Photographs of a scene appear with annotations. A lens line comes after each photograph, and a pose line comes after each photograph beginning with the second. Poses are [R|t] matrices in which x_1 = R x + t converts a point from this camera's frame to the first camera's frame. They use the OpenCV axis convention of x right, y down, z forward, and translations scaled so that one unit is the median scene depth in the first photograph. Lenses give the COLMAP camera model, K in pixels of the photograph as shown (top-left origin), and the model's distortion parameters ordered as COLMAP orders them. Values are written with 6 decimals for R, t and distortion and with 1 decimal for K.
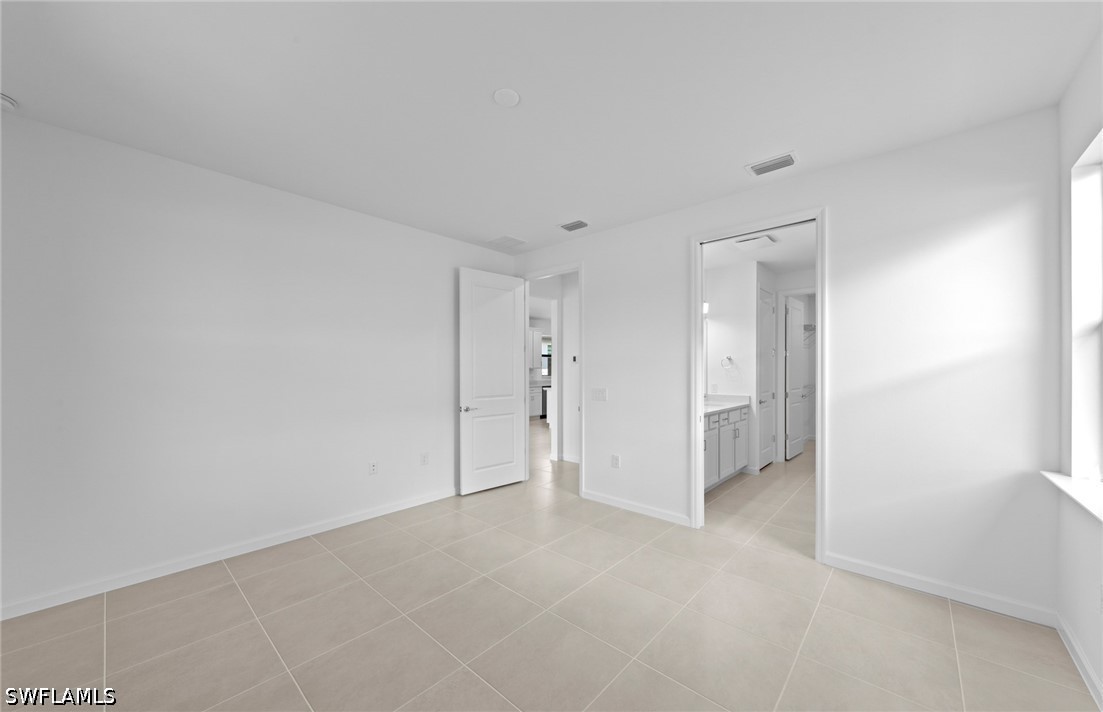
lens RADIAL K [[403.5, 0, 549.6], [0, 403.5, 362.9], [0, 0, 1]] dist [0.001182, 0.000038]
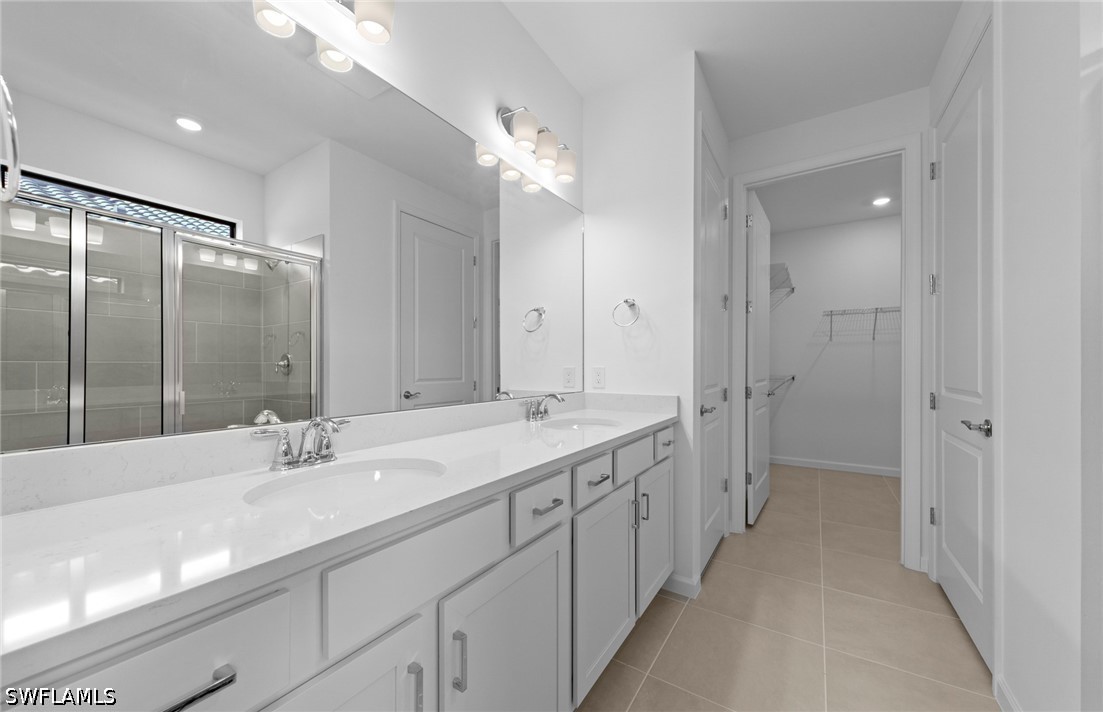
lens RADIAL K [[403.5, 0, 550.9], [0, 403.5, 362.1], [0, 0, 1]] dist [0.001182, 0.000038]
pose [[0.987361, 0.000226, 0.158487, 0.304746], [-0.000237, 1.000000, 0.000049, 0.047315], [-0.158487, -0.000086, 0.987361, 0.618677]]
